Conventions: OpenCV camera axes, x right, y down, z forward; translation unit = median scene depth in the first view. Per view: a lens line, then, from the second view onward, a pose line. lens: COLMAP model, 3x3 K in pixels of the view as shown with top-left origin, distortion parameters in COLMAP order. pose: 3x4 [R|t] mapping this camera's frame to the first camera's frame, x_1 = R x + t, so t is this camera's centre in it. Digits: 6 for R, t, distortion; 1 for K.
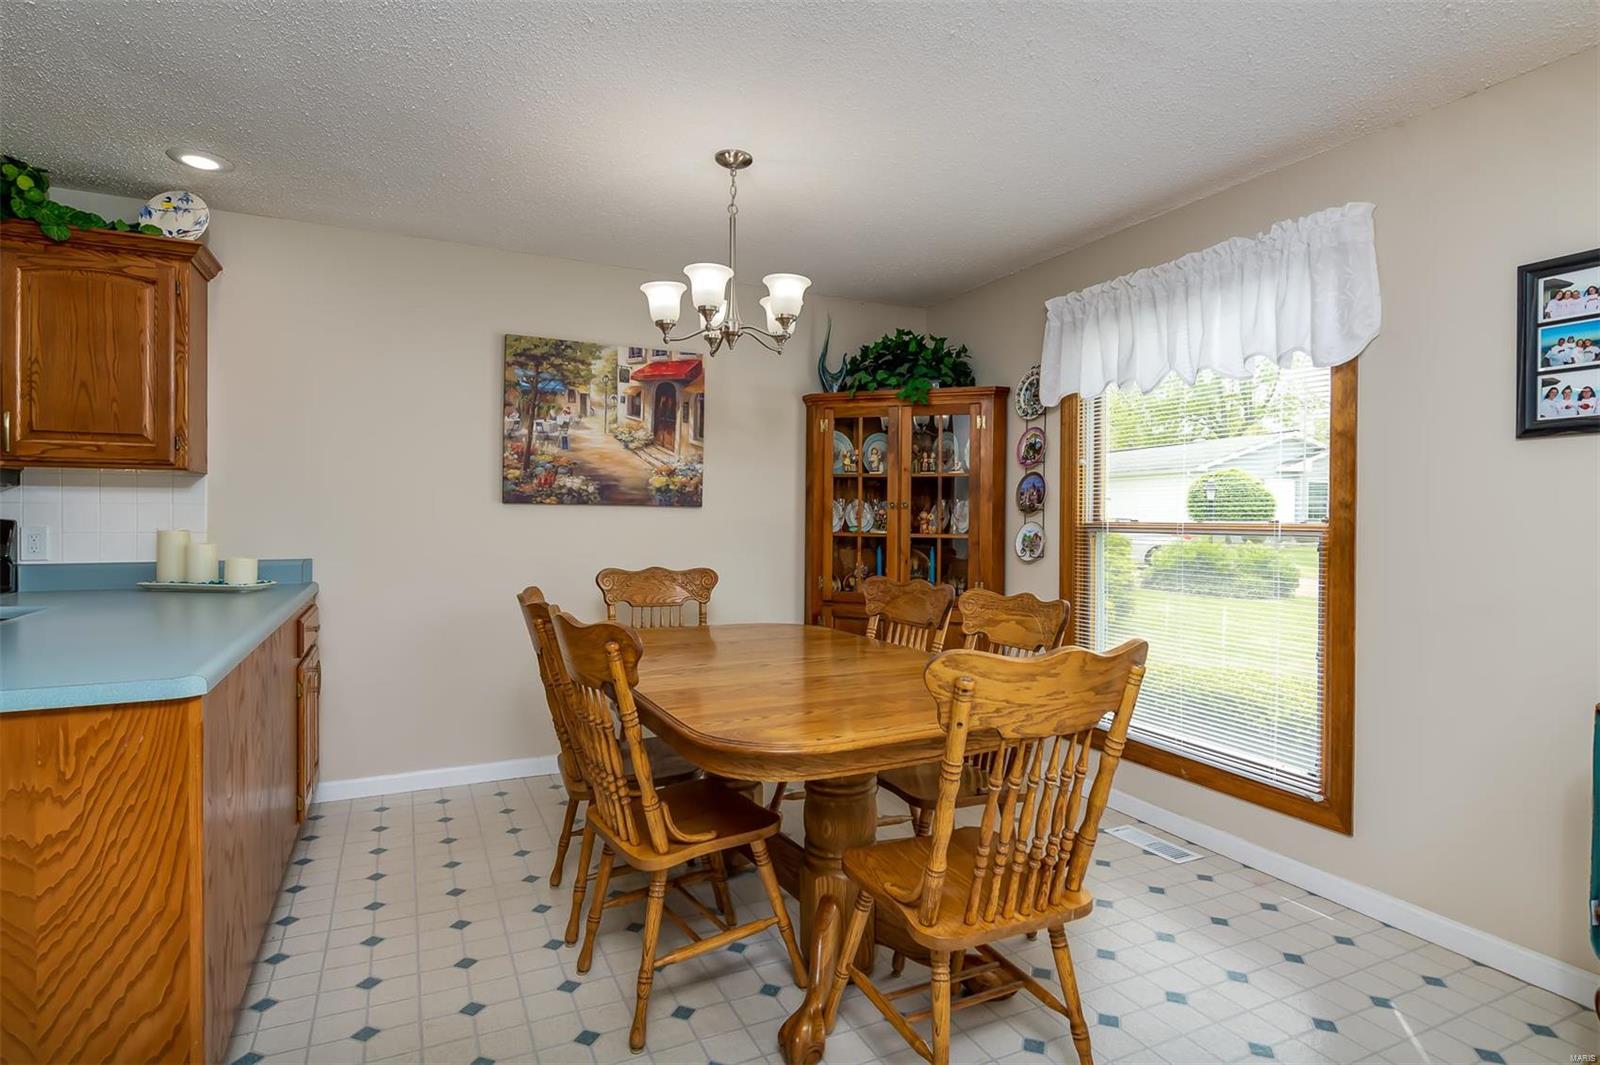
lens RADIAL K [[825.0, 0, 795.9], [0, 825.0, 519.5], [0, 0, 1]] dist [0.001236, 0.001861]
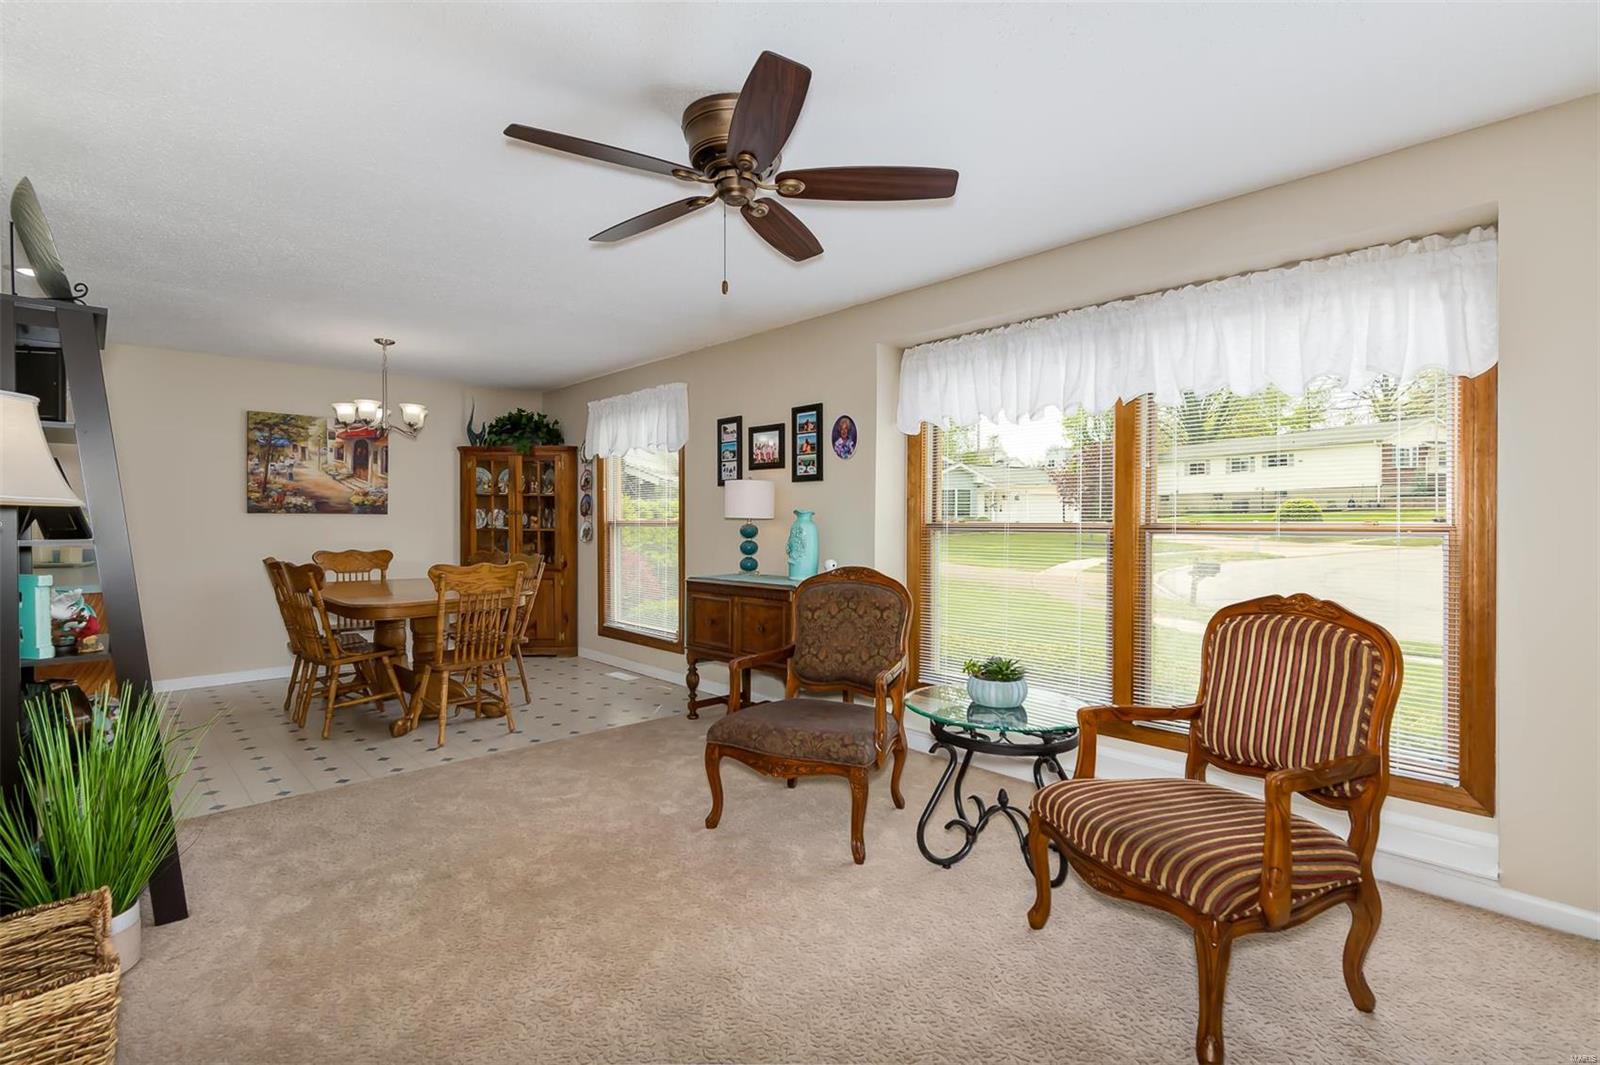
lens RADIAL K [[749.1, 0, 801.6], [0, 749.1, 524.7], [0, 0, 1]] dist [0.002481, -0.002893]
pose [[0.951040, -0.012927, 0.308797, 0.231720], [0.011039, 0.999908, 0.007861, 0.003486], [-0.308870, -0.004067, 0.951096, -0.755884]]
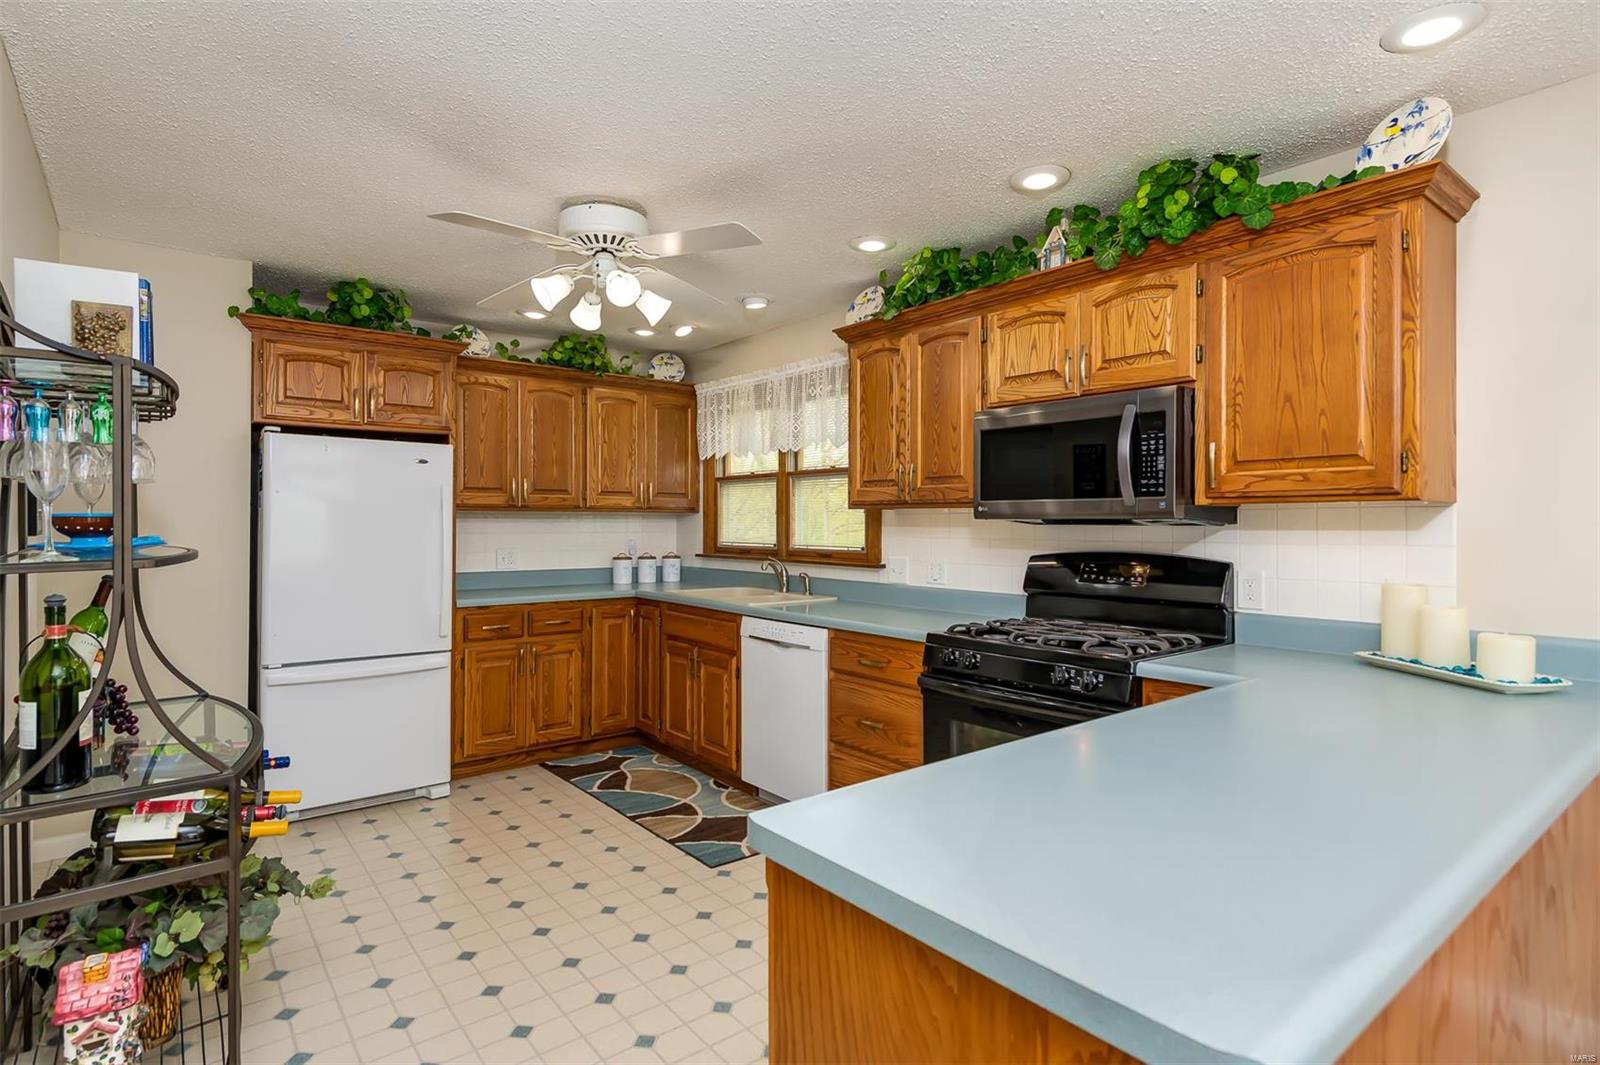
lens RADIAL K [[800.6, 0, 799.4], [0, 800.6, 523.1], [0, 0, 1]] dist [0.006072, -0.000650]
pose [[0.220210, -0.007194, -0.975426, -0.155671], [-0.004432, 0.999955, -0.008376, -0.025555], [0.975442, 0.006167, 0.220169, 0.274967]]
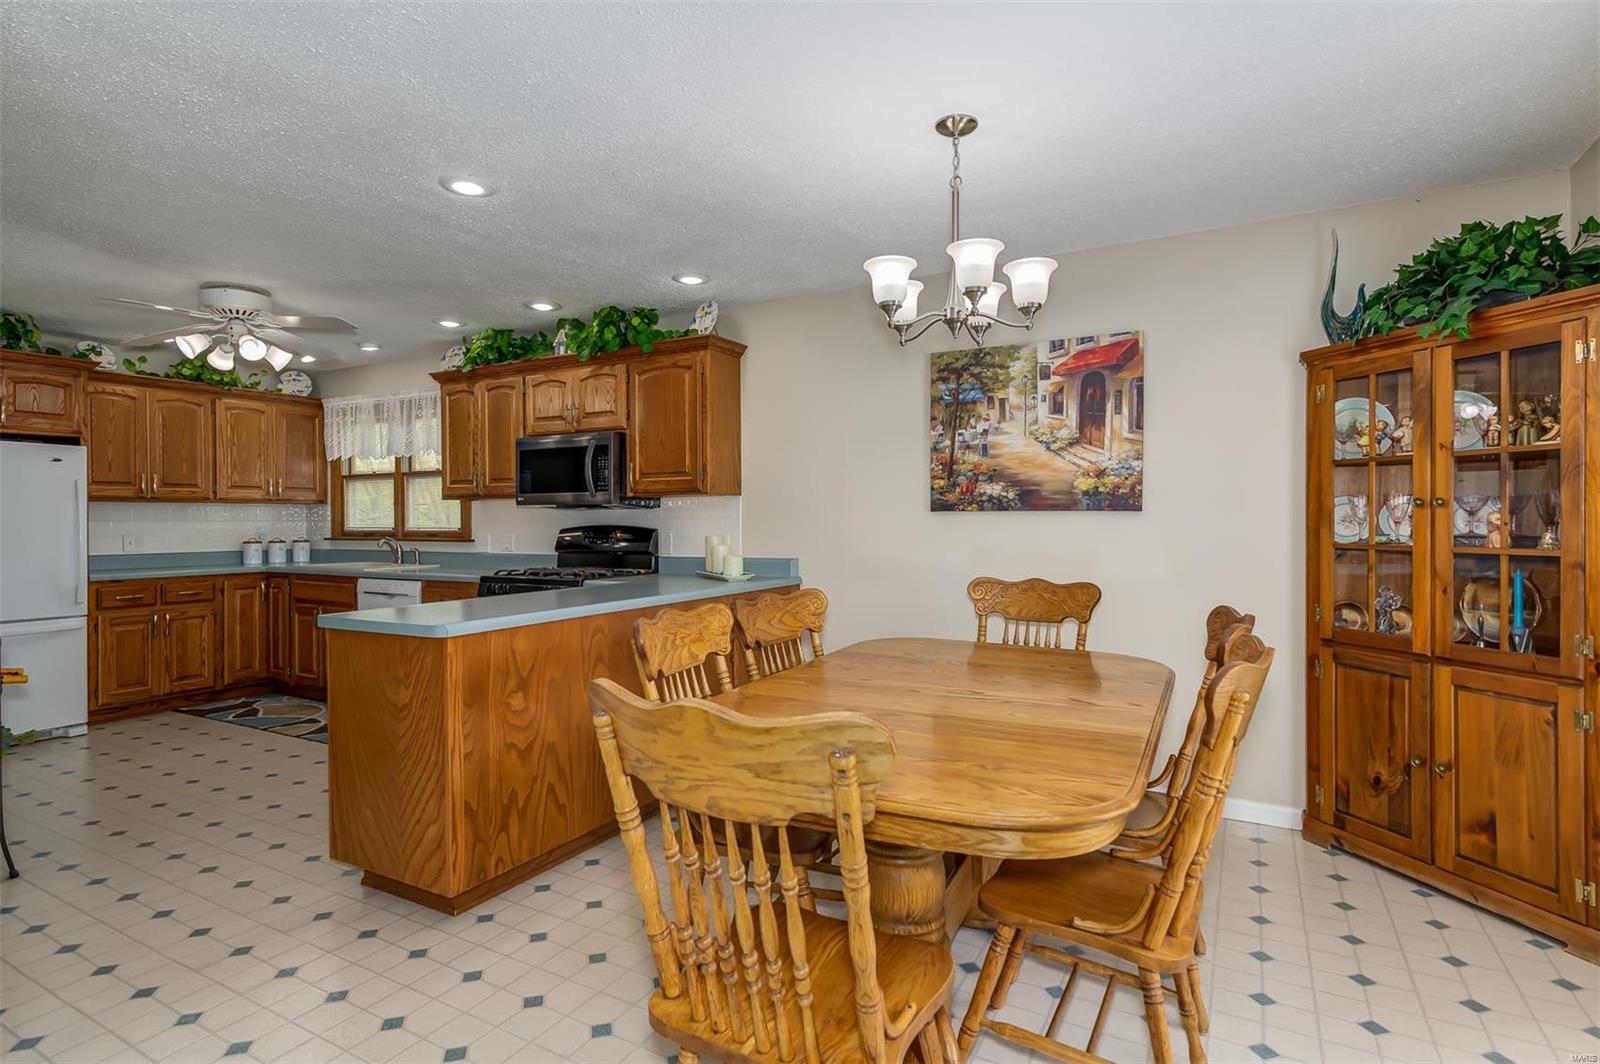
lens RADIAL K [[800.6, 0, 802.0], [0, 800.6, 522.1], [0, 0, 1]] dist [0.006072, -0.000650]
pose [[0.571686, -0.007693, -0.820437, 0.392701], [0.006069, 0.999968, -0.005147, -0.002045], [0.820450, -0.002037, 0.571714, 0.265507]]
